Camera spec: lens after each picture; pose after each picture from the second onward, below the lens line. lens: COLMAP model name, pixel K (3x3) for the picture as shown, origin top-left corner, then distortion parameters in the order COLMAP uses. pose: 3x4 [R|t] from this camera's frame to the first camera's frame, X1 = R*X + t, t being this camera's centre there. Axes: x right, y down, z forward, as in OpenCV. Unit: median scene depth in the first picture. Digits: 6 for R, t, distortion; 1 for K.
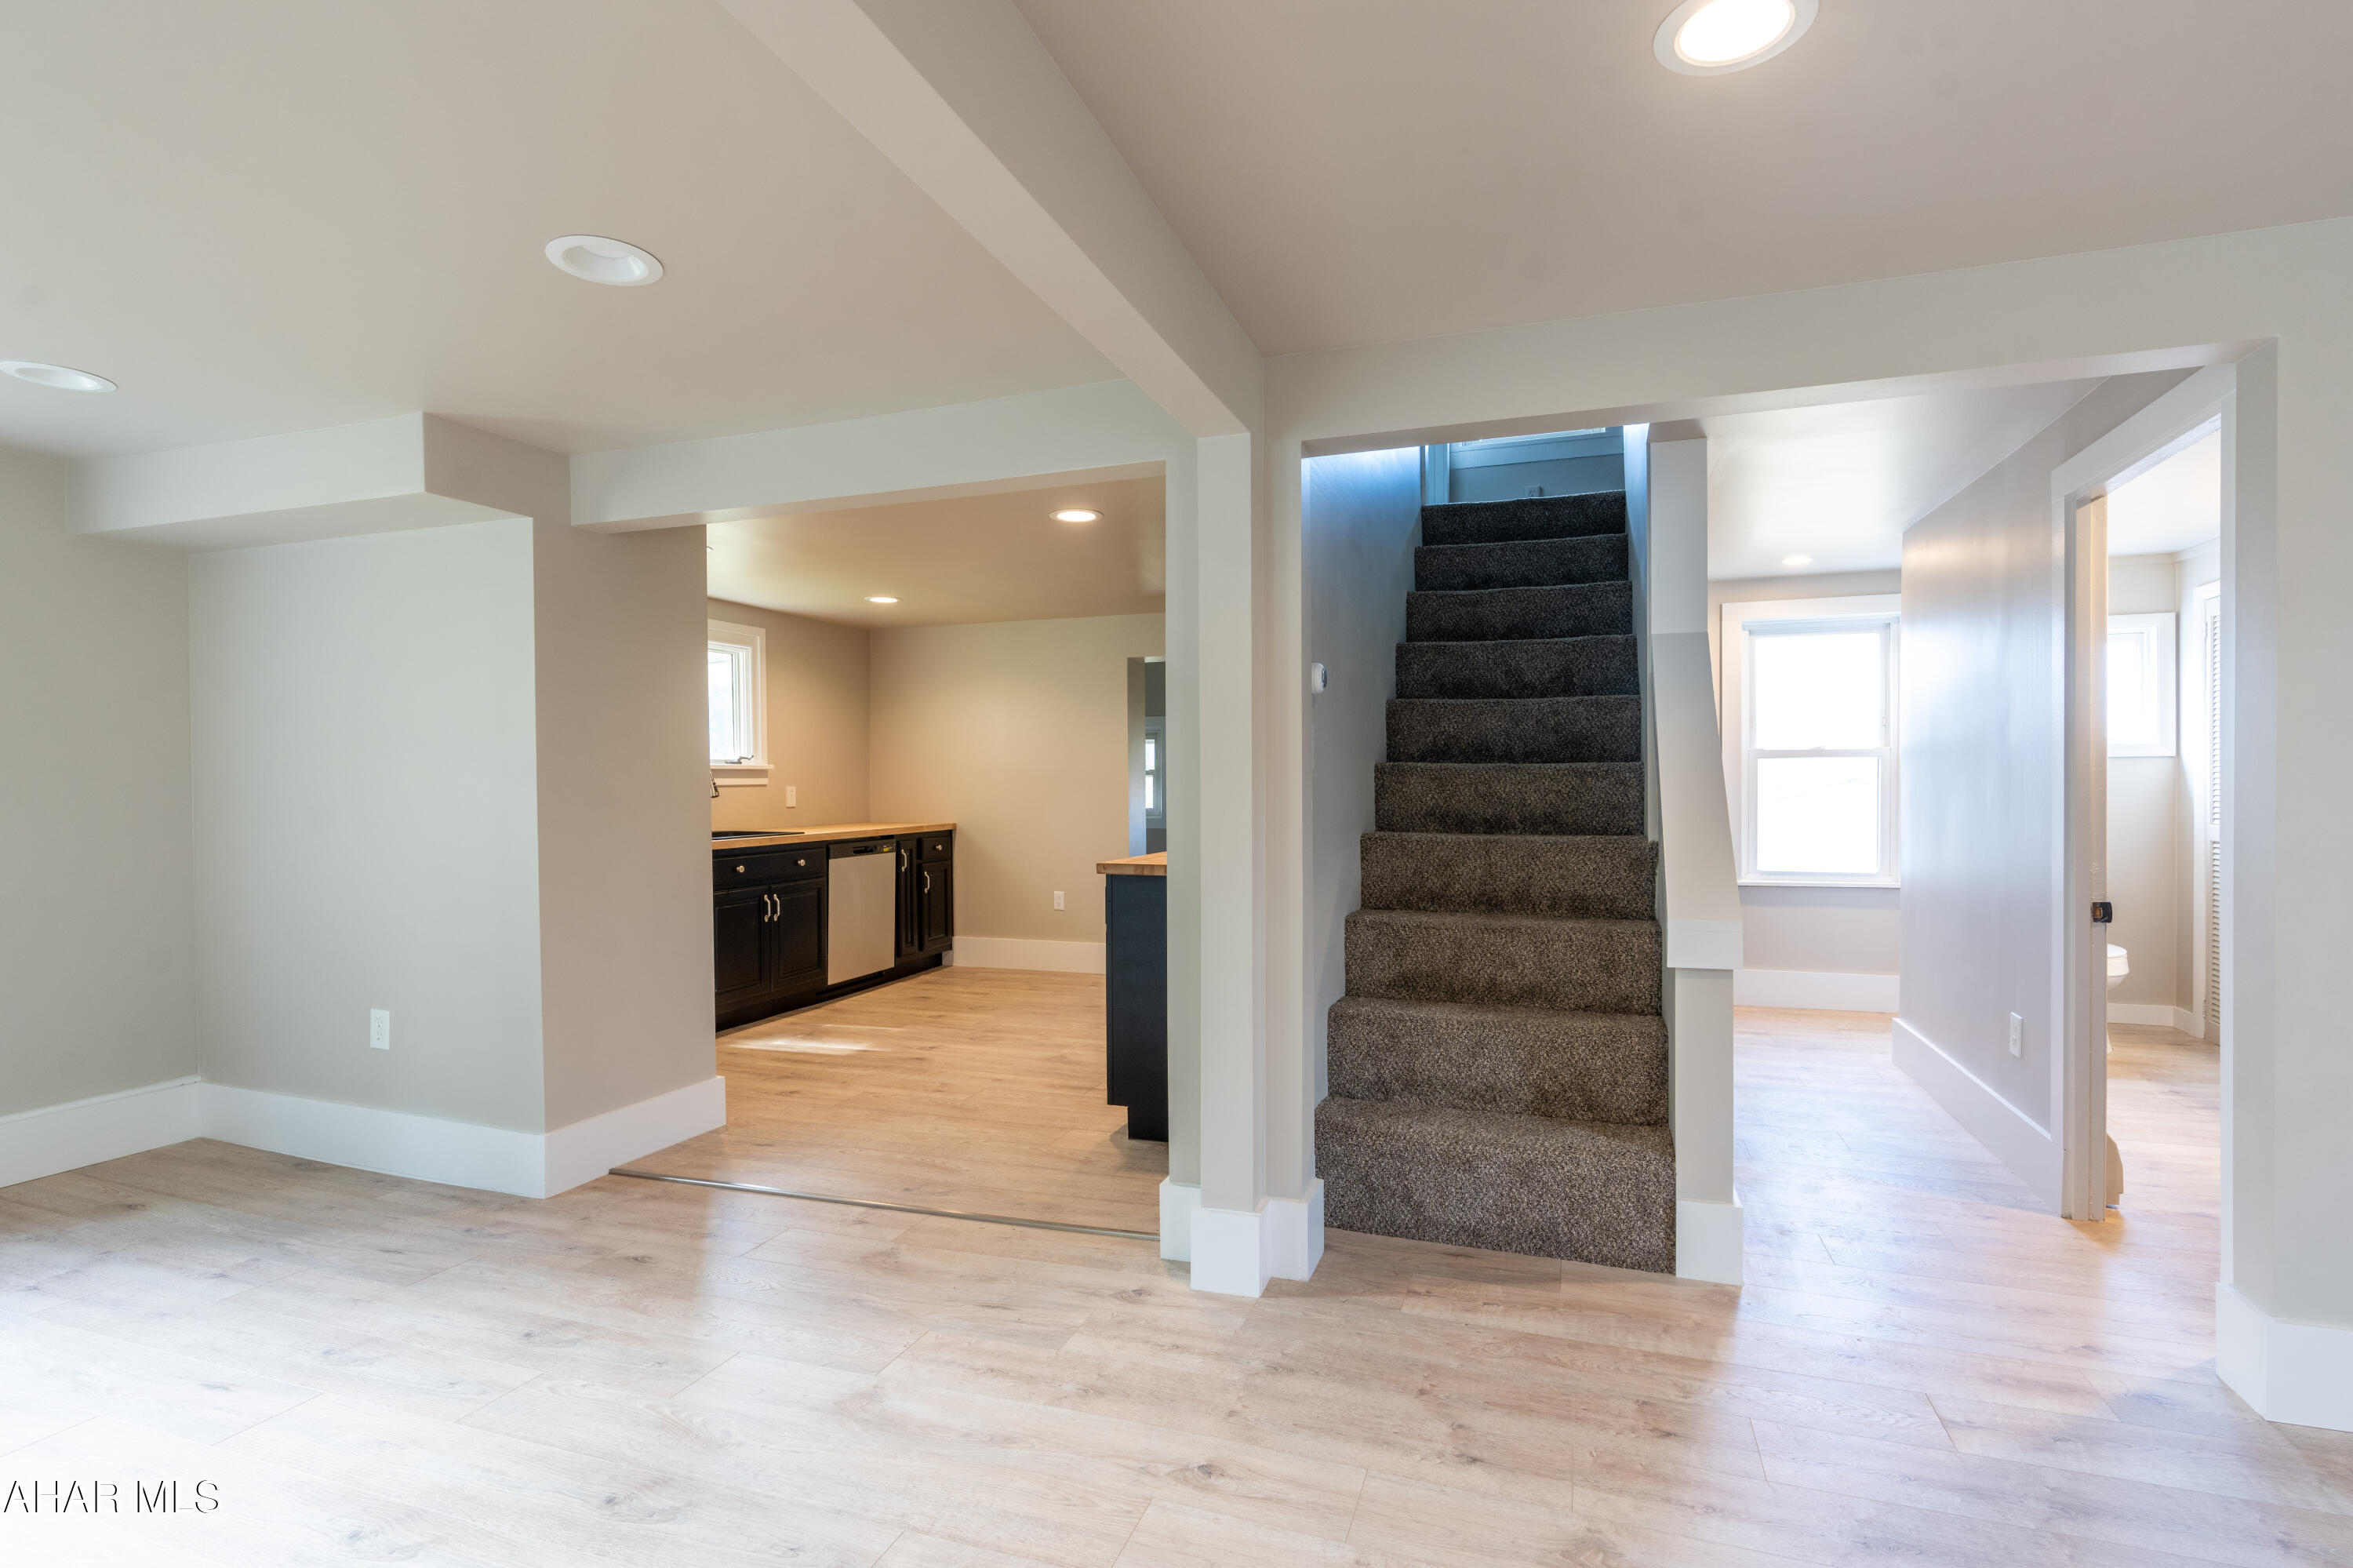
lens RADIAL K [[1062.4, 0, 1210.6], [0, 1062.4, 788.1], [0, 0, 1]] dist [-0.006429, 0.001489]
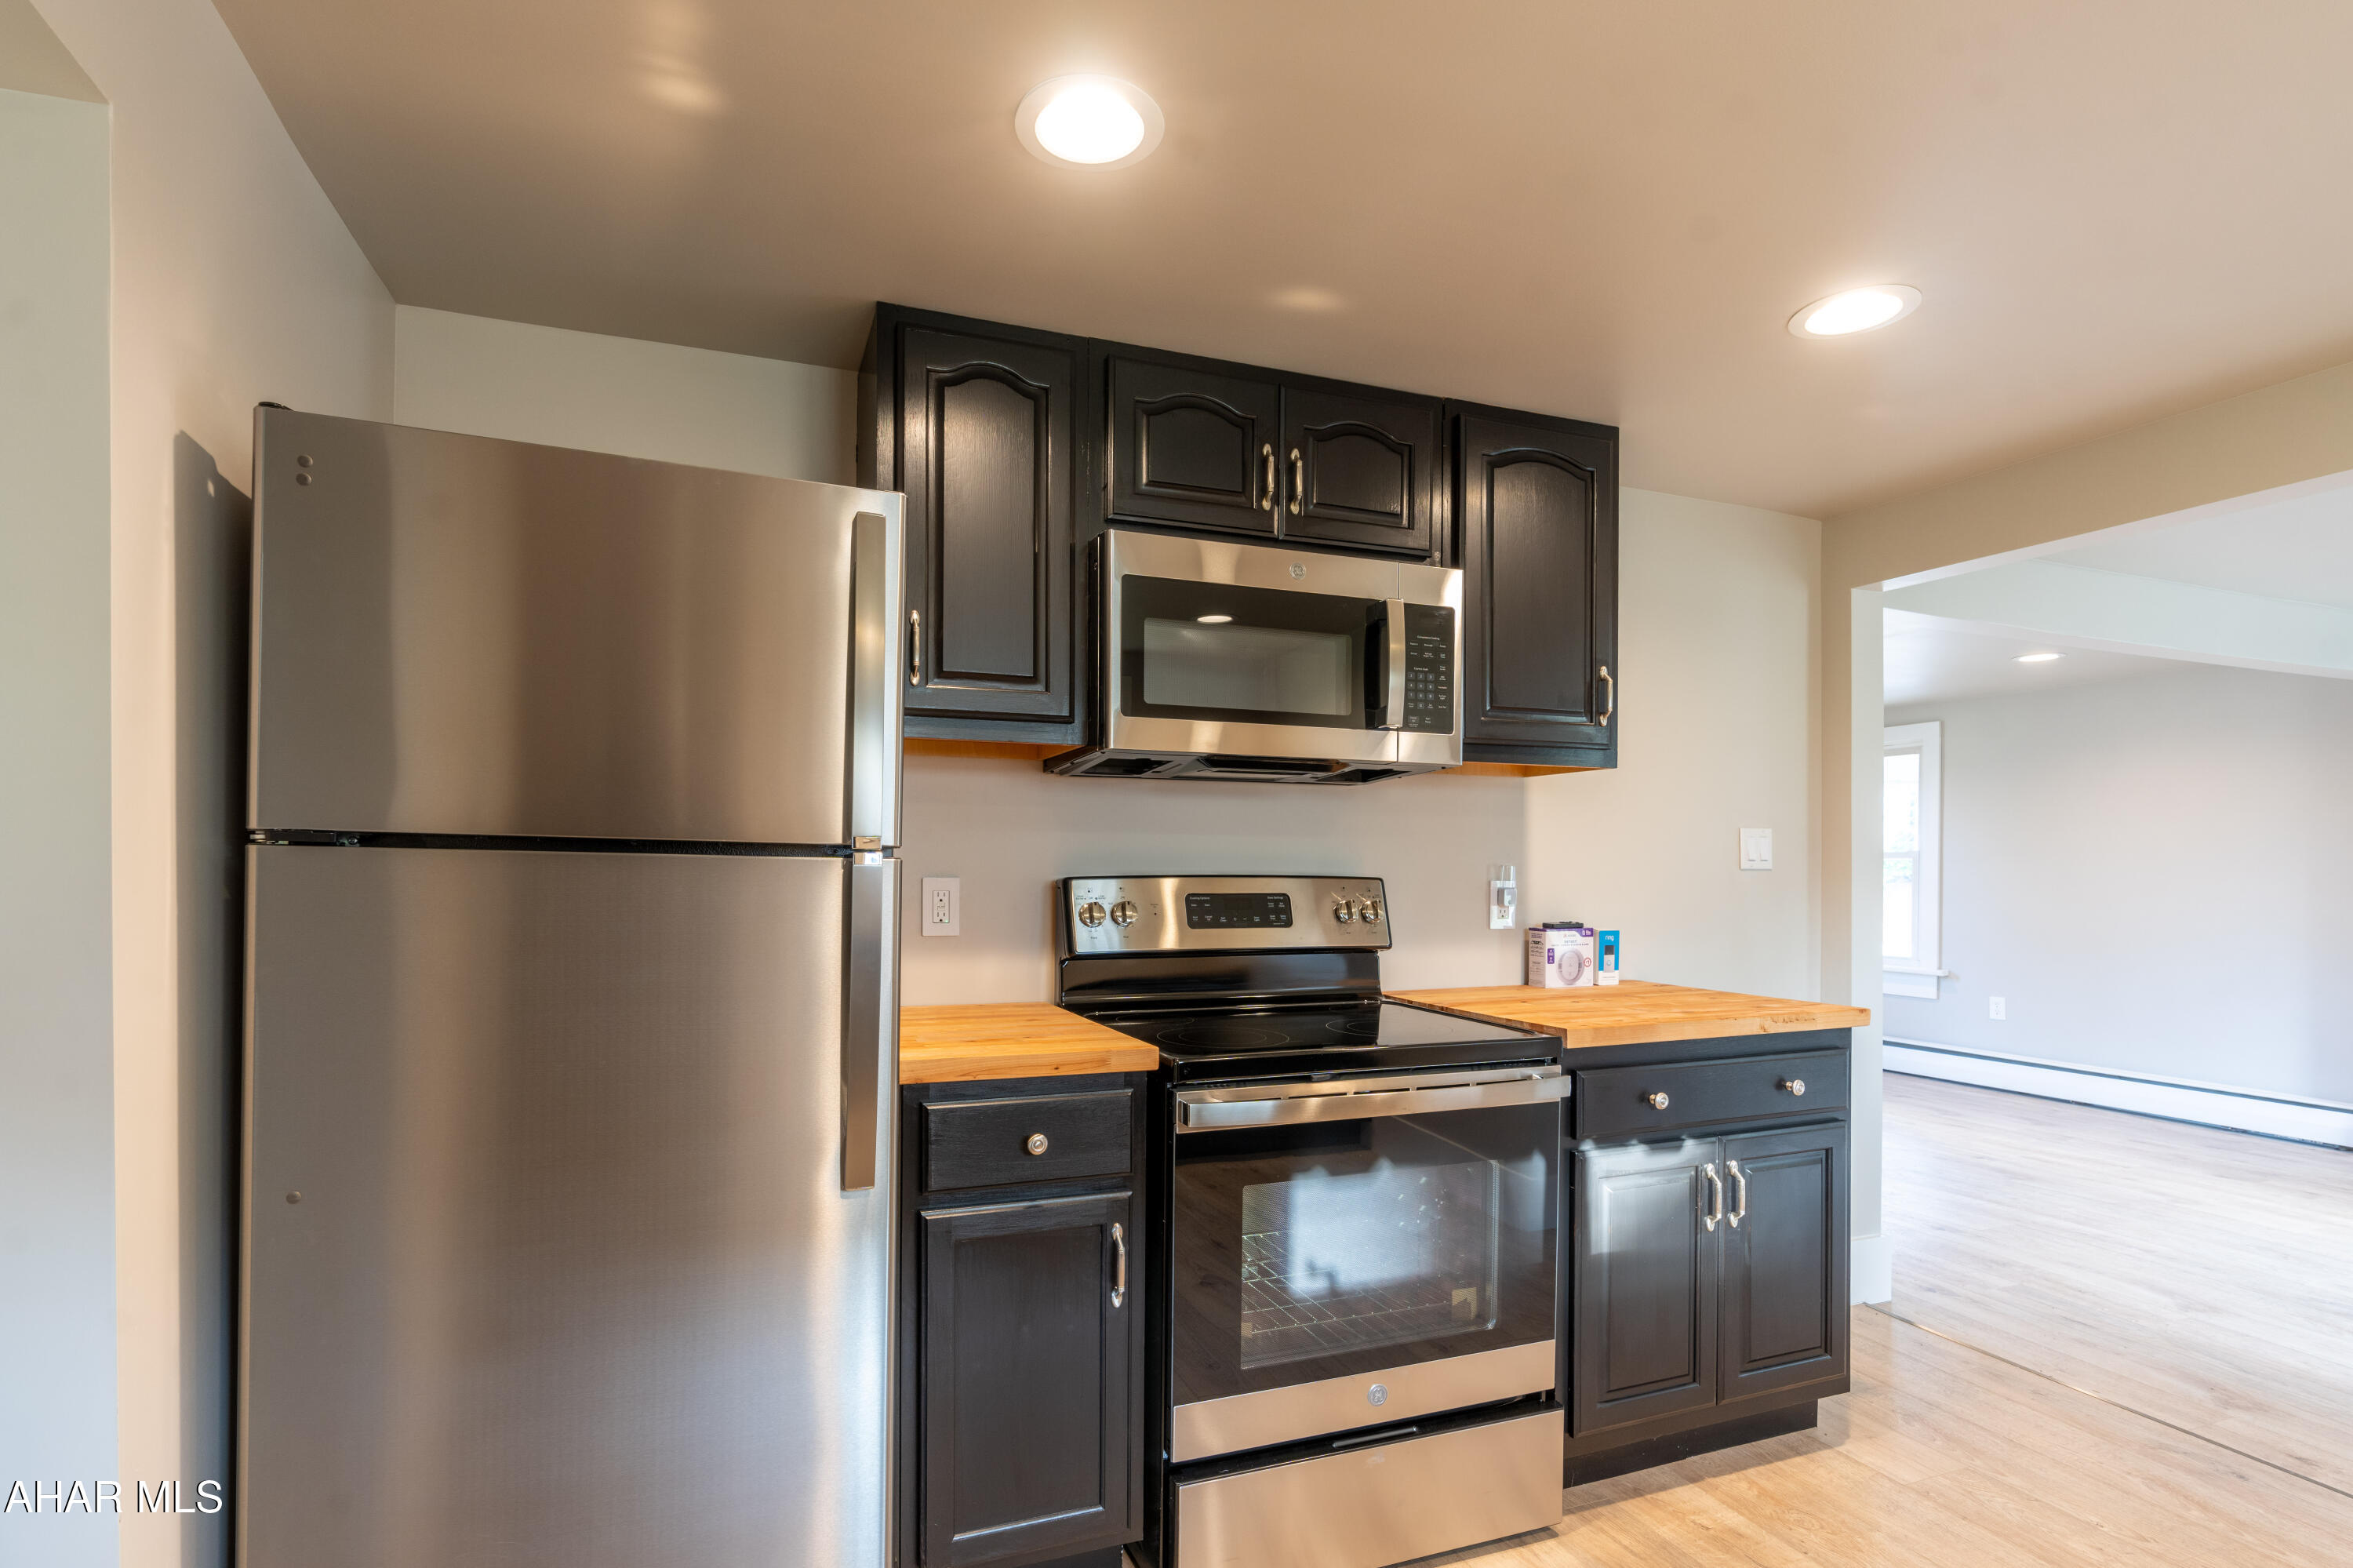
lens RADIAL K [[1150.8, 0, 1146.7], [0, 1150.8, 889.1], [0, 0, 1]] dist [-0.002037, 0.000371]
pose [[-0.636908, 0.001367, 0.770938, -0.455210], [0.013603, 0.999863, 0.009465, -0.013079], [-0.770820, 0.016516, -0.636839, 2.237214]]
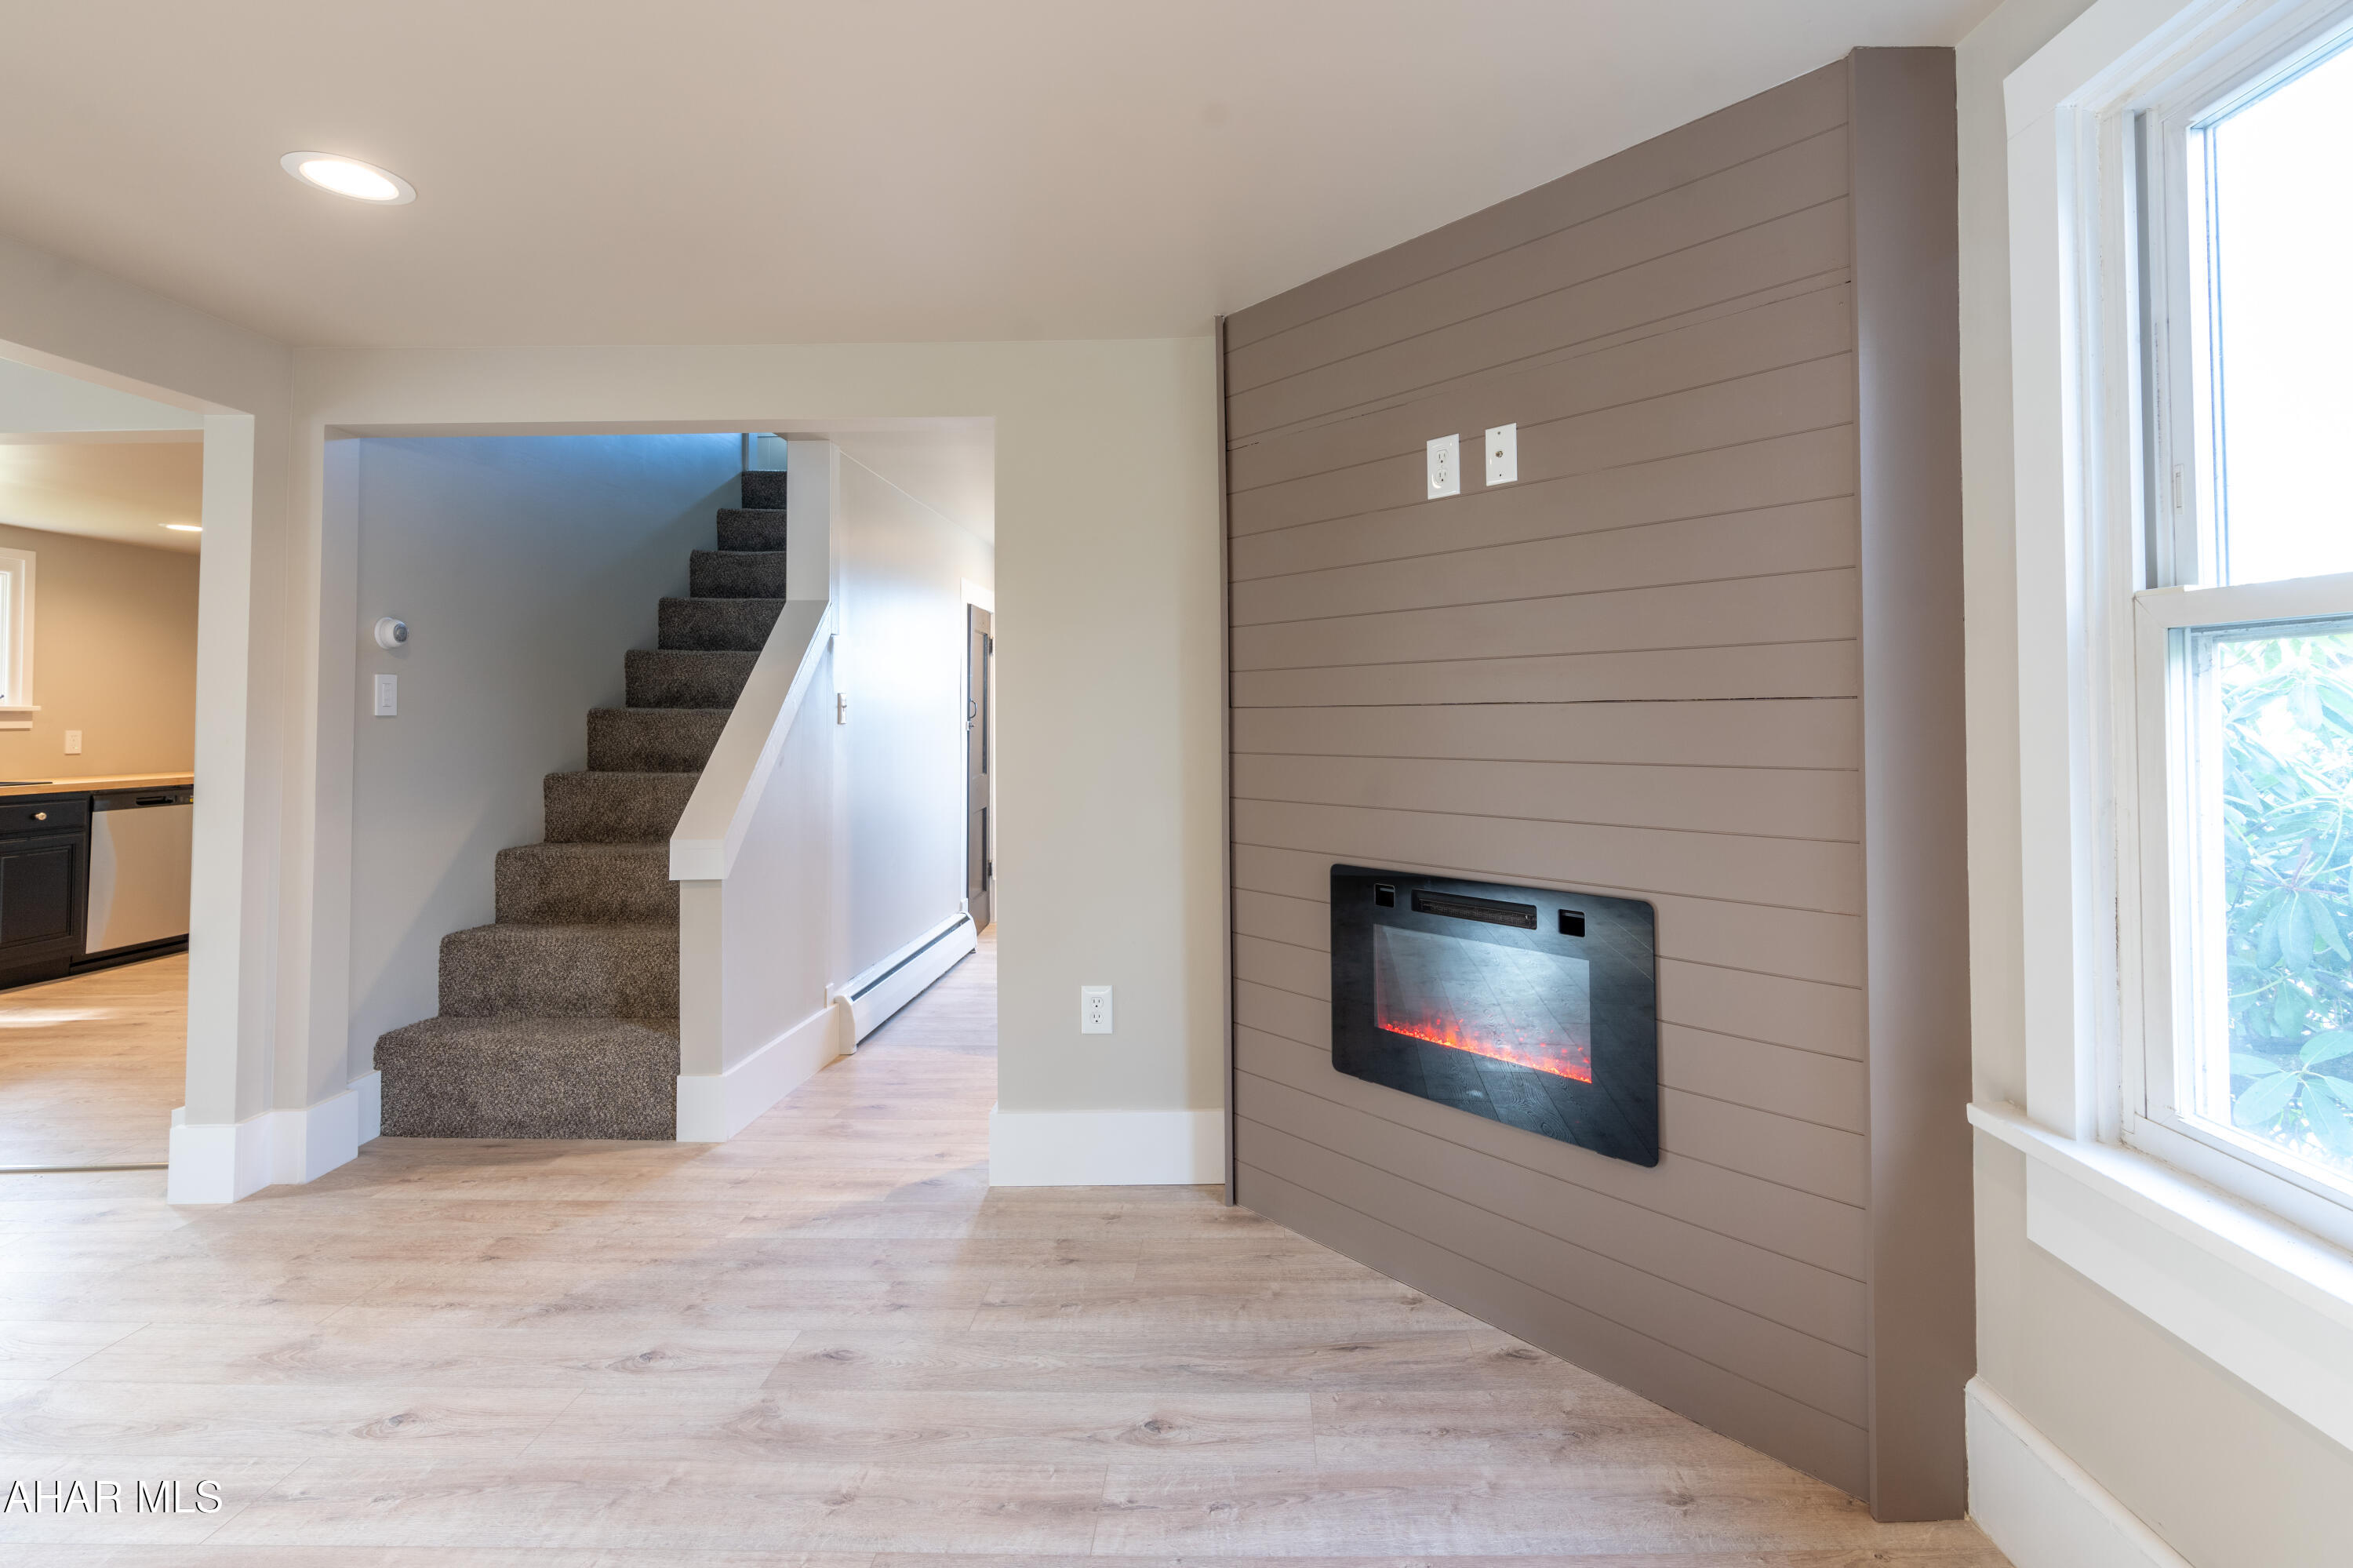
lens RADIAL K [[1077.1, 0, 1224.3], [0, 1077.1, 679.6], [0, 0, 1]] dist [-0.003367, 0.000204]
pose [[0.954514, 0.011034, 0.297963, 0.589662], [0.002621, 0.998966, -0.045388, -0.001895], [-0.298155, 0.044105, 0.953498, -0.323598]]
